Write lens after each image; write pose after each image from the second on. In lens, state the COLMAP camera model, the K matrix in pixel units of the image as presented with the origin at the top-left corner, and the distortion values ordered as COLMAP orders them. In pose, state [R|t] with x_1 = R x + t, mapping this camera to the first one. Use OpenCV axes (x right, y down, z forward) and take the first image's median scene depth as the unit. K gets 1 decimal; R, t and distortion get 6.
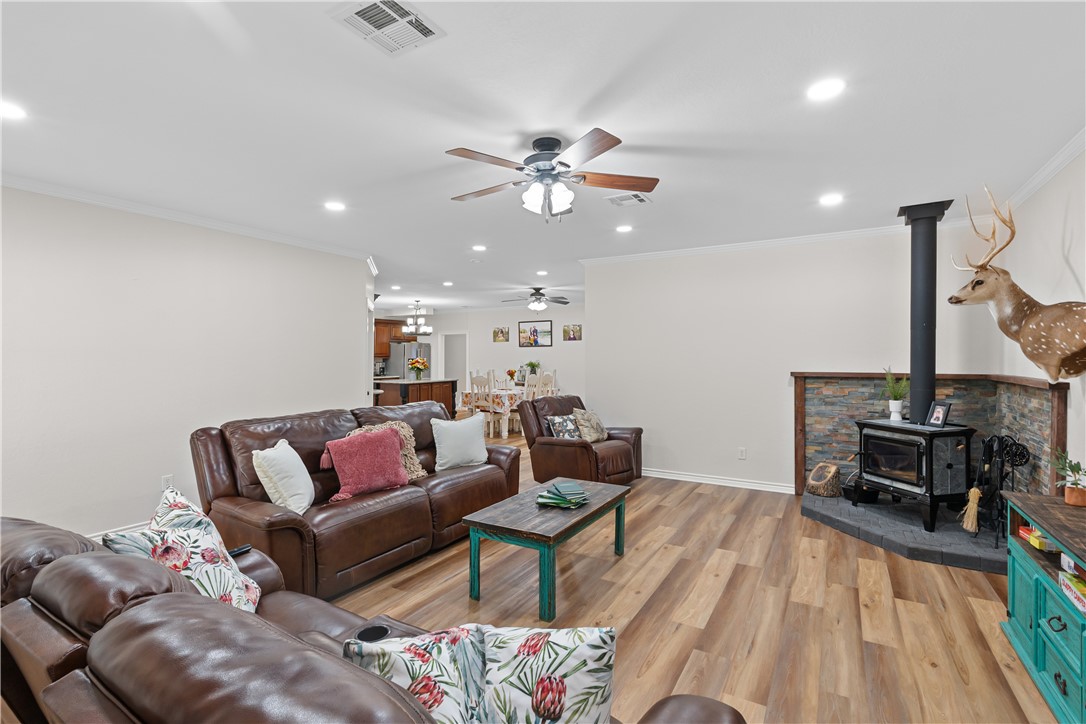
lens RADIAL K [[499.5, 0, 542.0], [0, 499.5, 359.7], [0, 0, 1]] dist [0.002858, 0.000201]
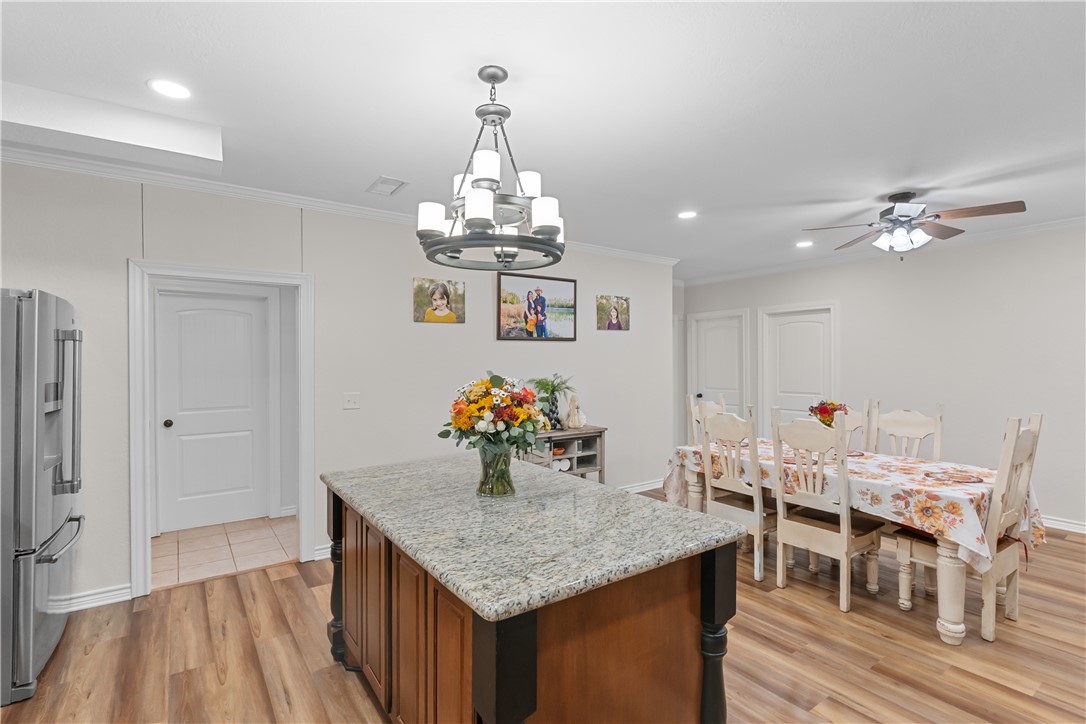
lens RADIAL K [[499.5, 0, 544.1], [0, 499.5, 362.7], [0, 0, 1]] dist [0.002858, 0.000201]
pose [[0.433704, -0.003387, 0.901049, -0.370924], [0.011427, 0.999933, -0.001741, -0.007605], [-0.900983, 0.011051, 0.433714, 0.824756]]
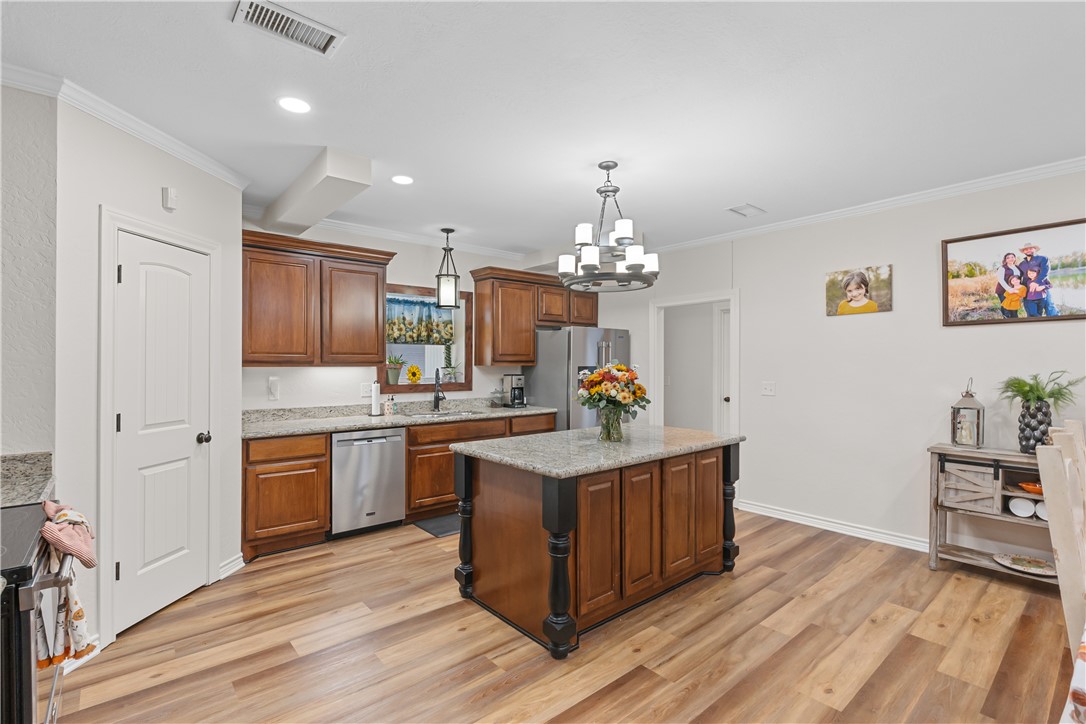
lens RADIAL K [[499.5, 0, 542.9], [0, 499.5, 364.9], [0, 0, 1]] dist [0.002858, 0.000201]
pose [[0.945019, -0.001286, -0.327014, -0.175373], [-0.000864, 0.999979, -0.006428, -0.000778], [0.327016, 0.006357, 0.944998, 0.658359]]
